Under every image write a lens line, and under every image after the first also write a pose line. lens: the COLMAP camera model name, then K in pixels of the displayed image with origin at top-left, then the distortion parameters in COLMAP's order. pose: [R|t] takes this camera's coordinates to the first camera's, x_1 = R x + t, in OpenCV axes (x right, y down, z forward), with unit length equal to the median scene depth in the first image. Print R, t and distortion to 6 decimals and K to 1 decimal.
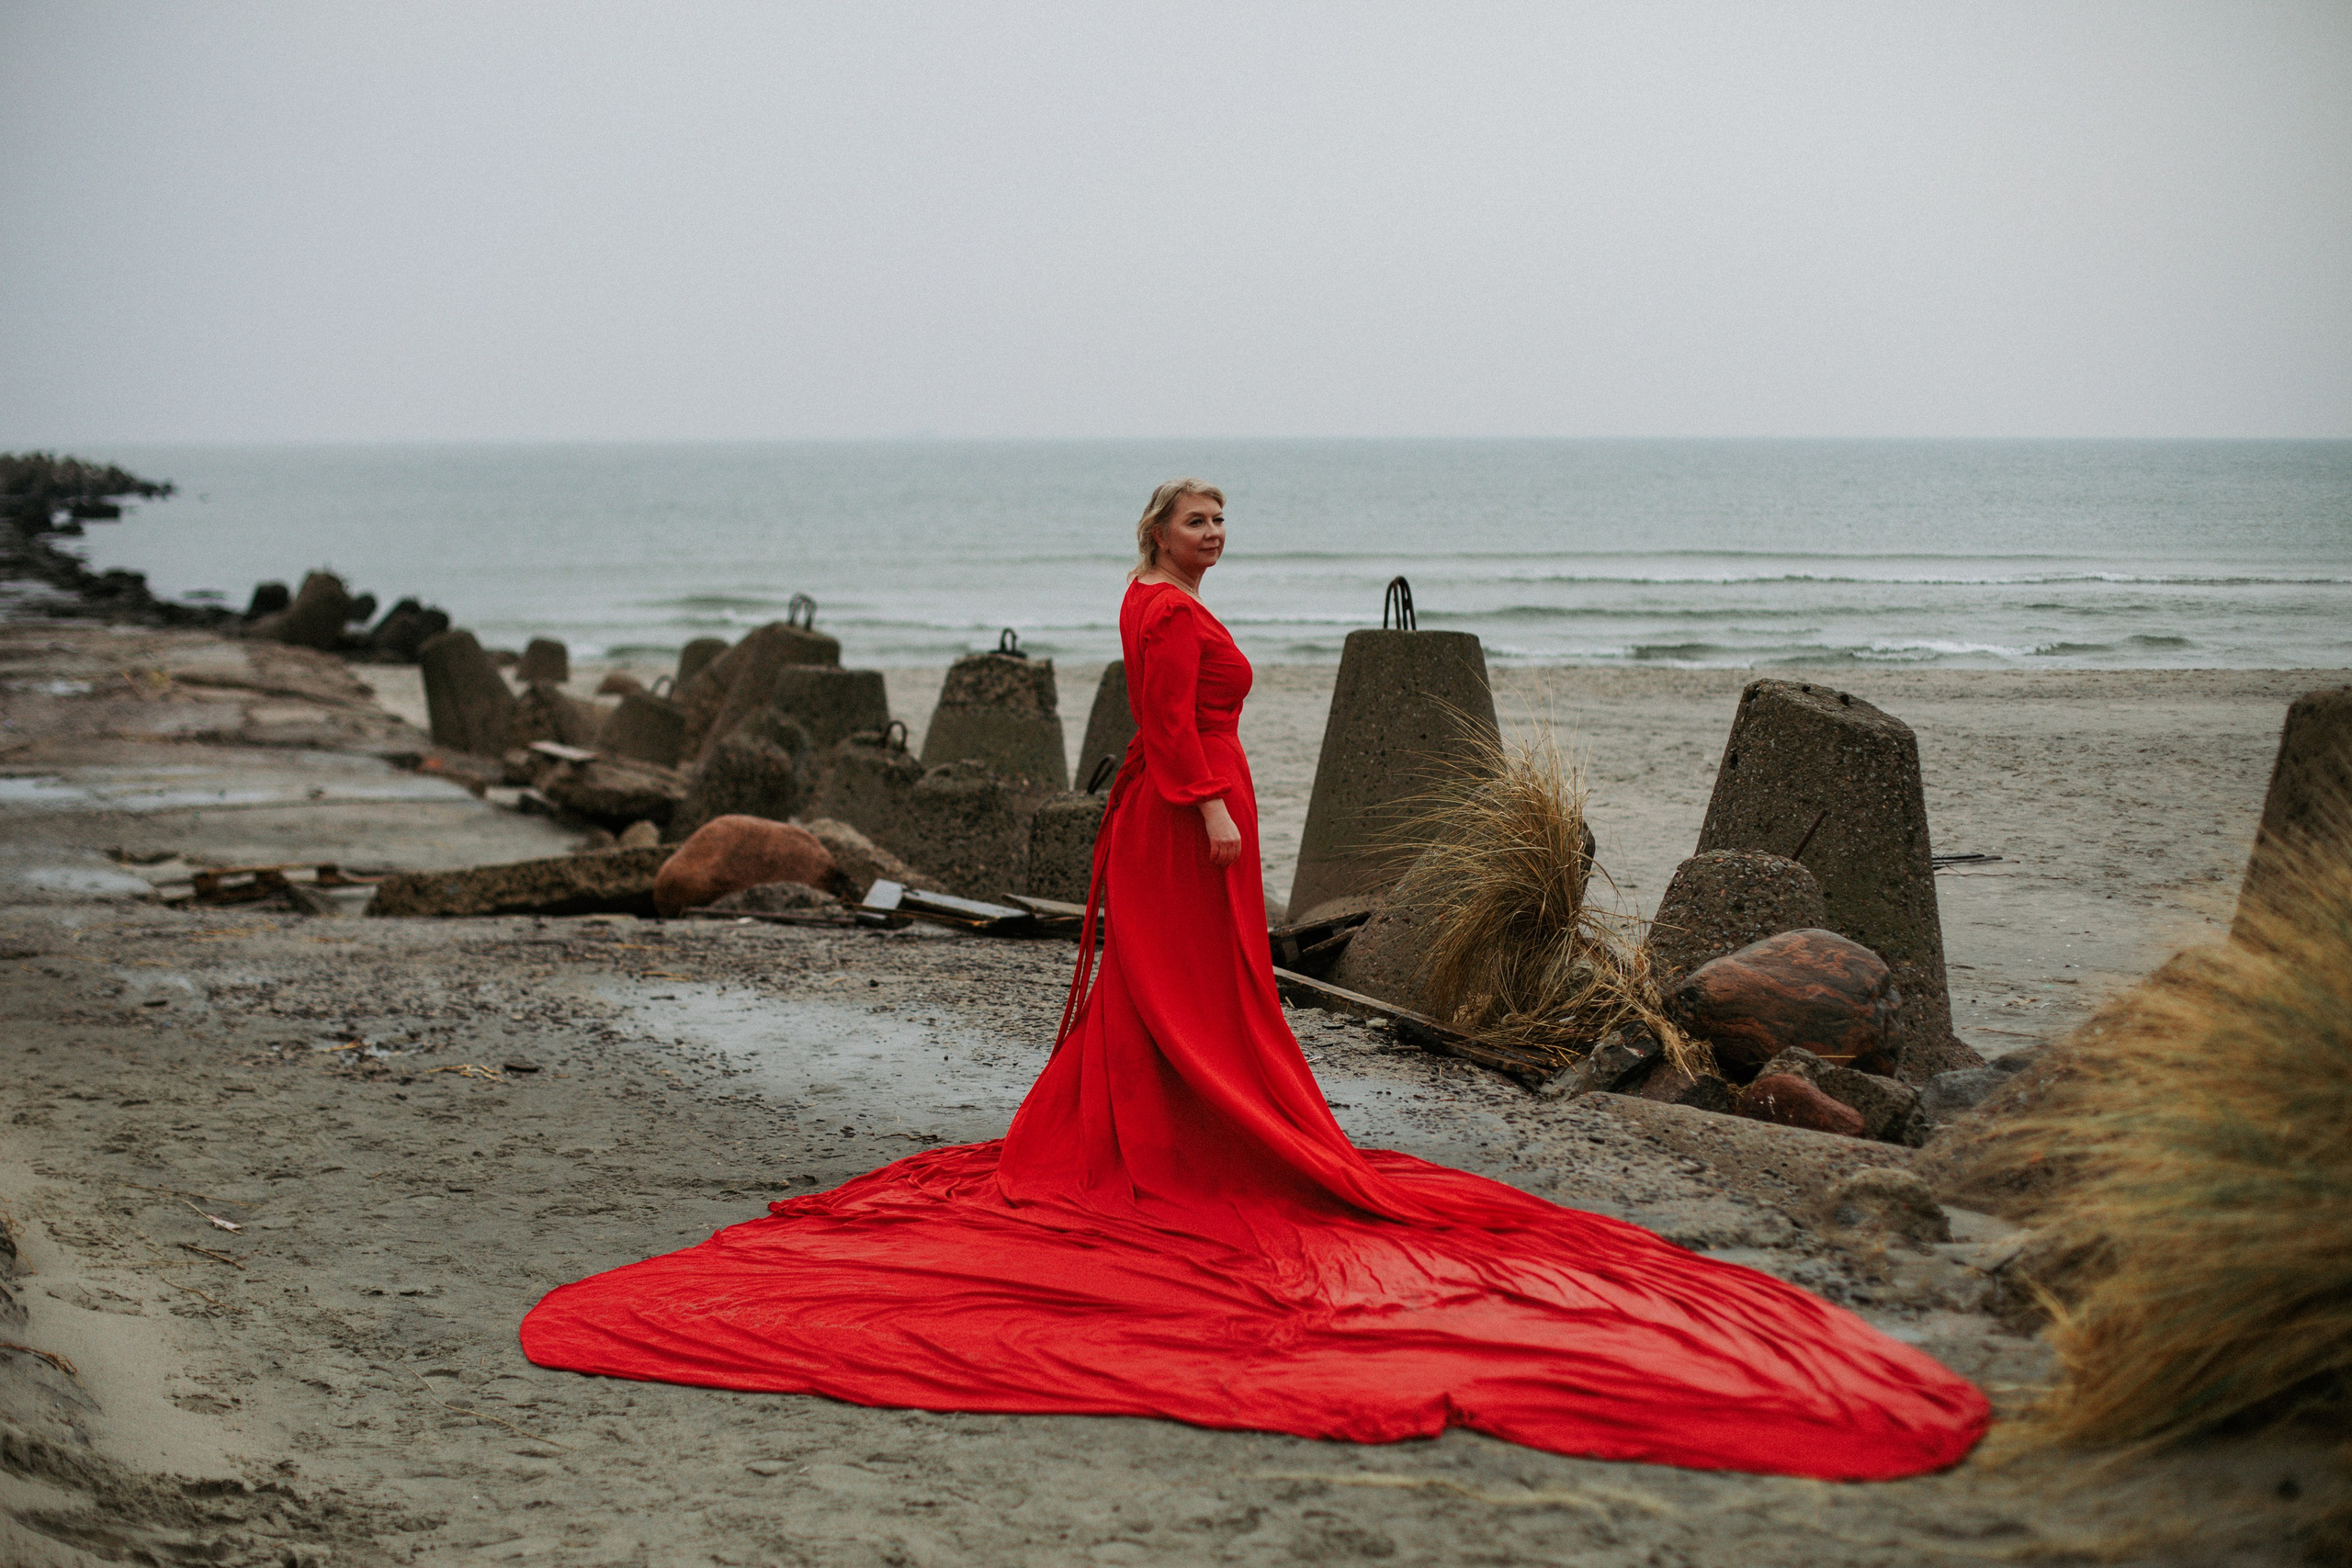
lens RADIAL K [[3578.0, 0, 1178.8], [0, 3578.0, 785.8], [0, 0, 1]] dist [-0.143190, 0.063365]
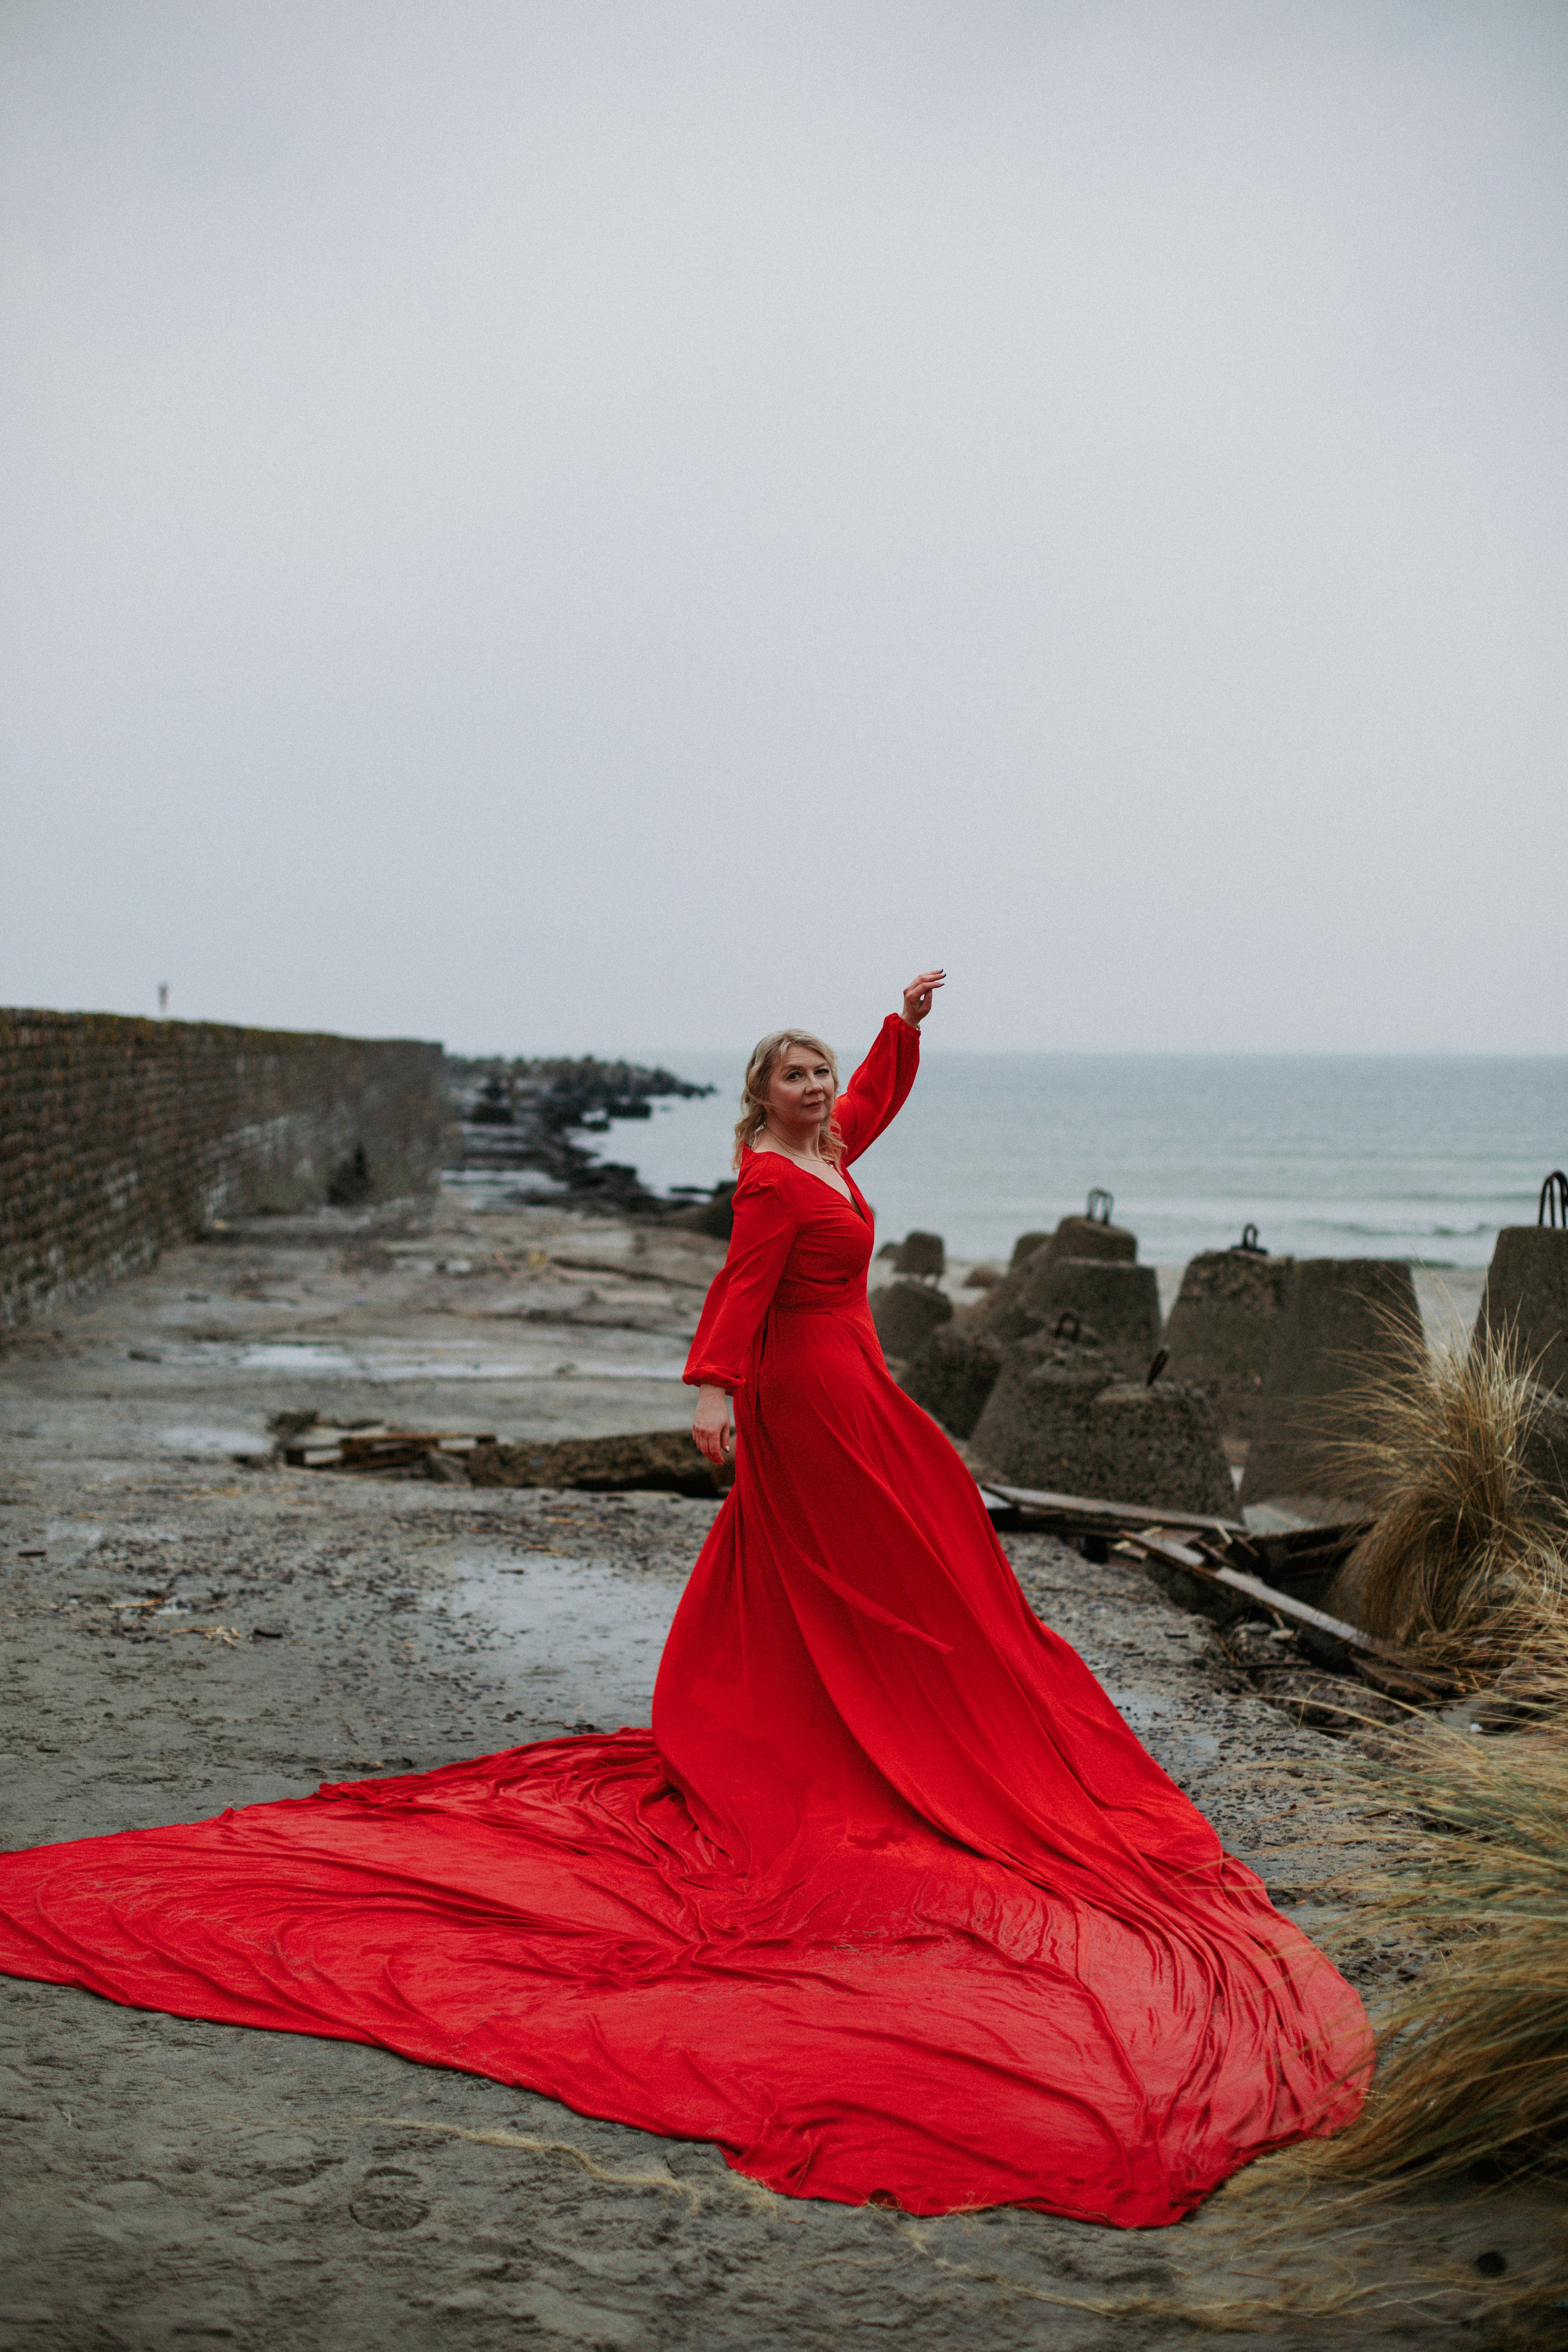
lens RADIAL K [[3452.6, 0, 774.1], [0, 3452.6, 1178.2], [0, 0, 1]] dist [-0.132723, 0.128379]
pose [[0.962950, 0.015398, -0.269240, 0.089197], [-0.031712, 0.997907, -0.056348, 0.001272], [0.267809, 0.062799, 0.961423, 0.051511]]
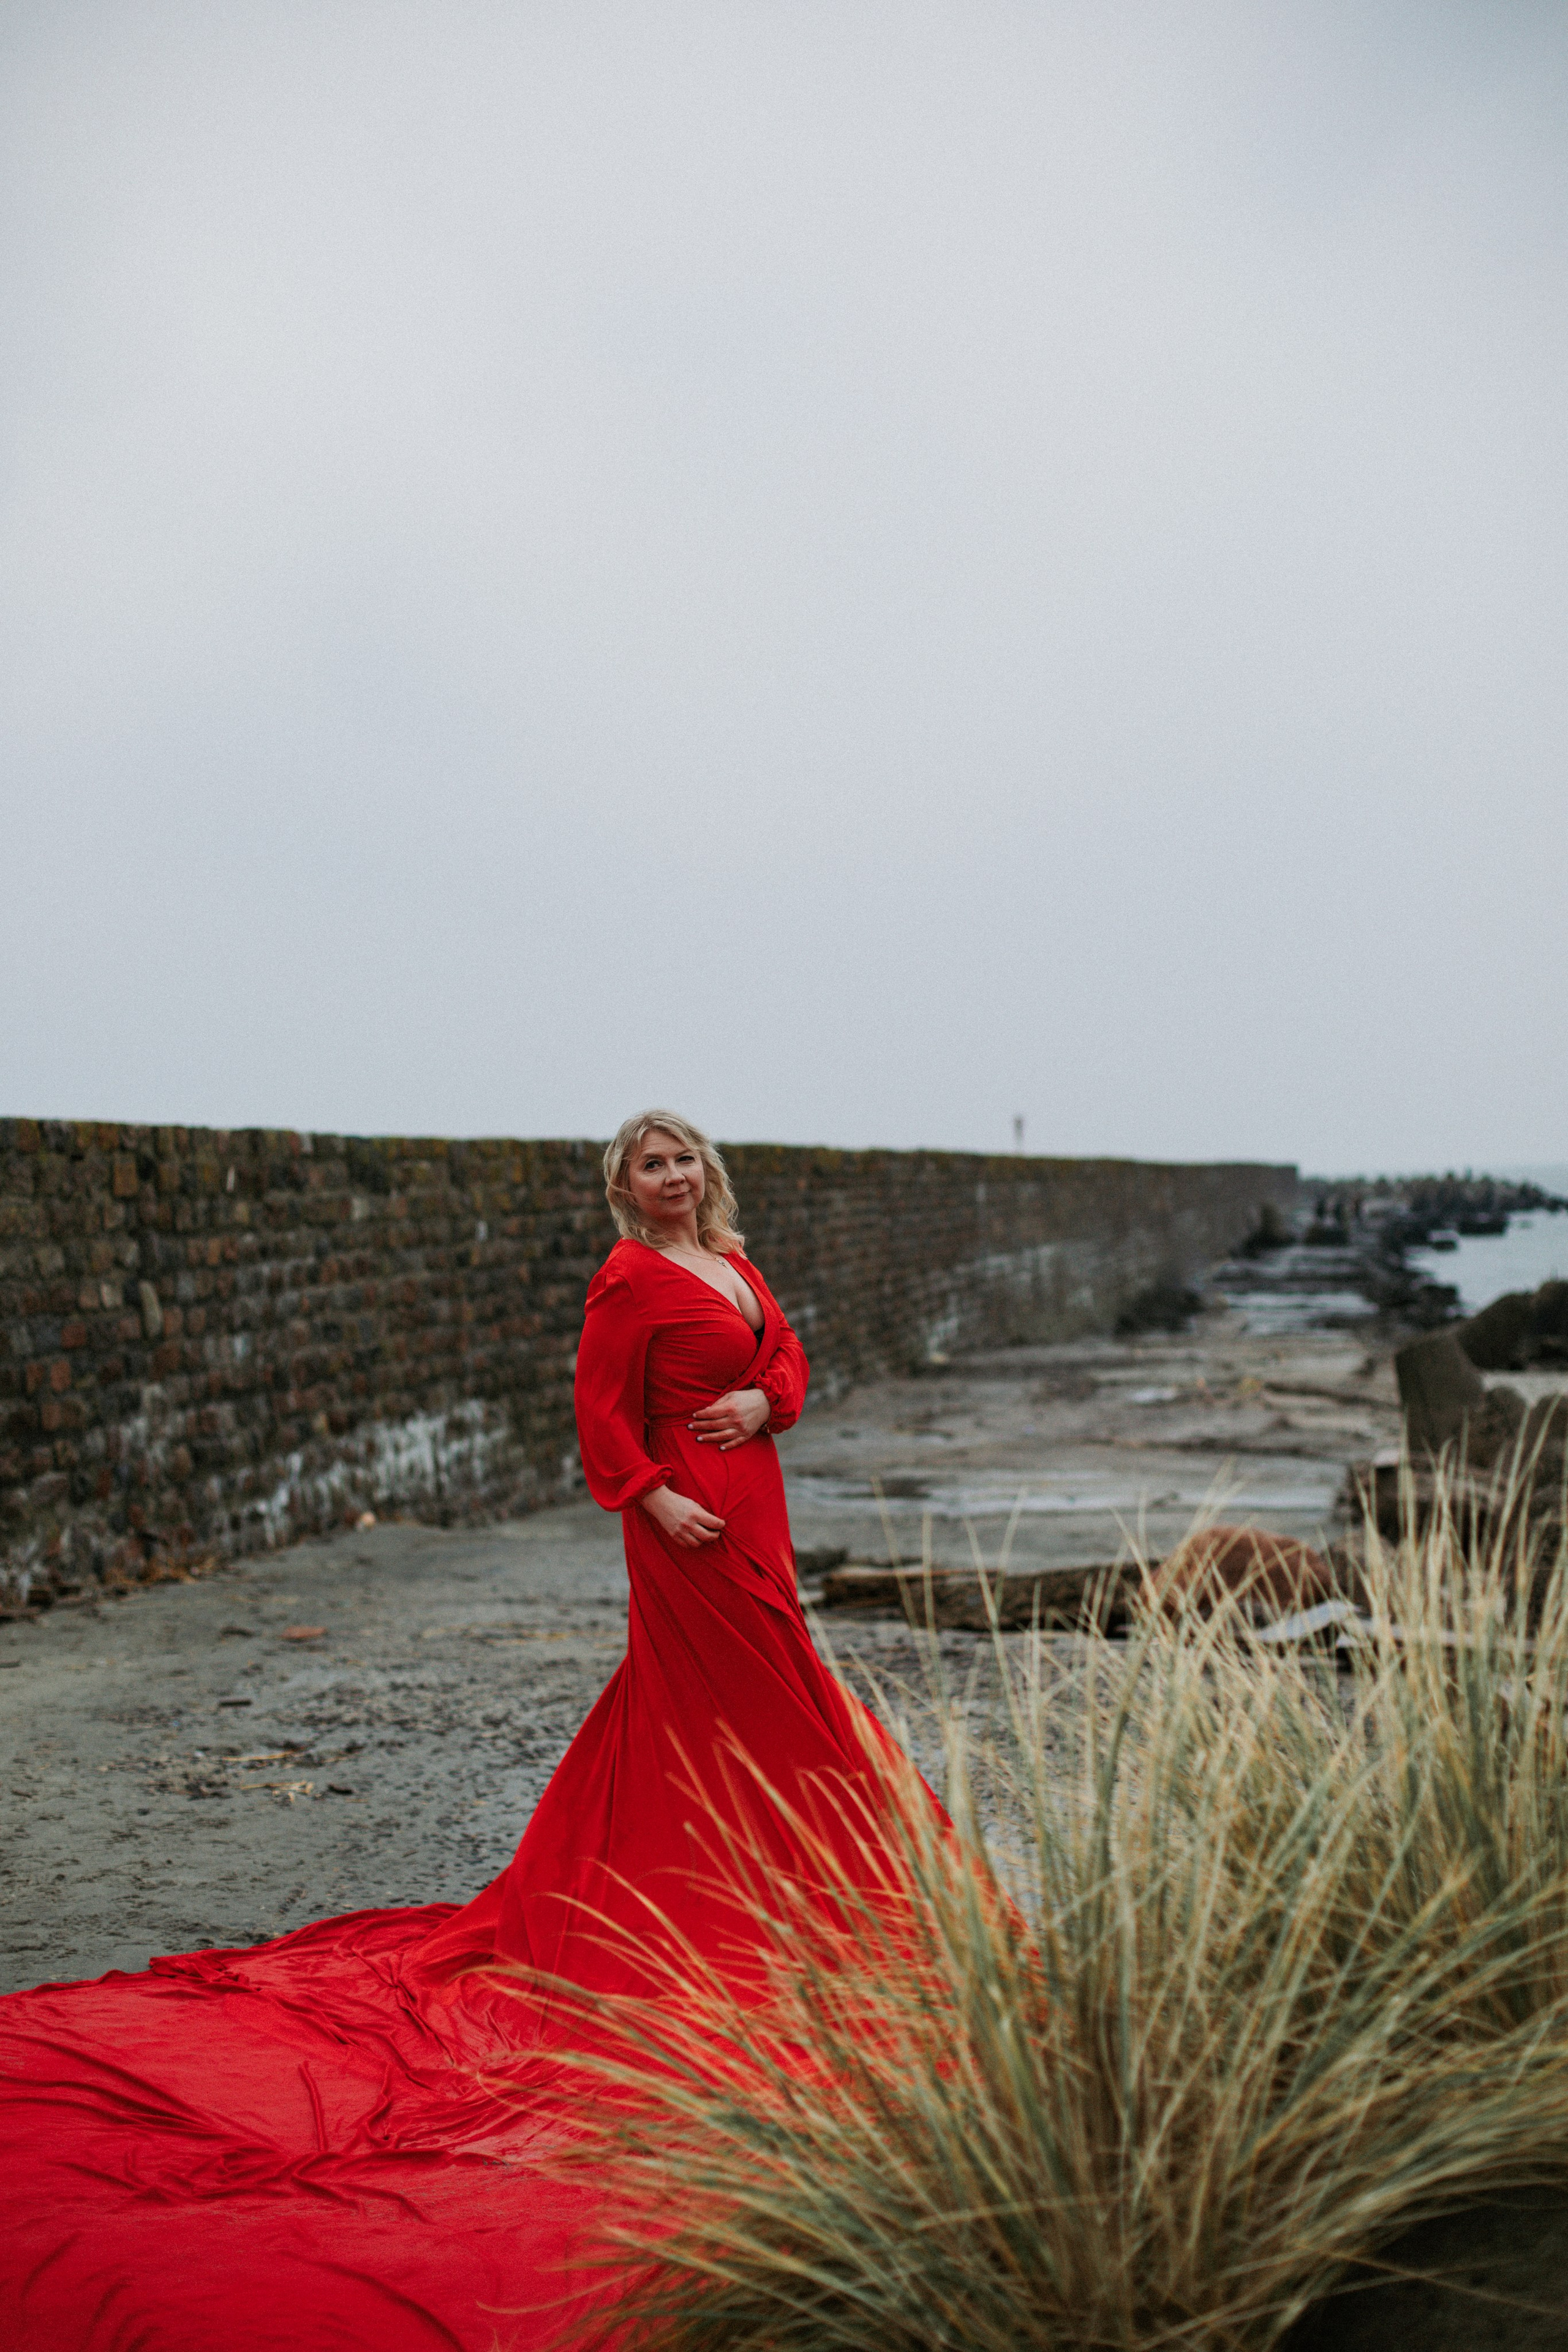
lens RADIAL K [[3534.3, 0, 781.6], [0, 3534.3, 1167.9], [0, 0, 1]] dist [-0.132013, 0.088811]
pose [[0.863582, -0.032797, -0.503140, 0.162561], [-0.014787, 0.995806, -0.090291, 0.000193], [0.503991, 0.085414, 0.859475, 0.118552]]
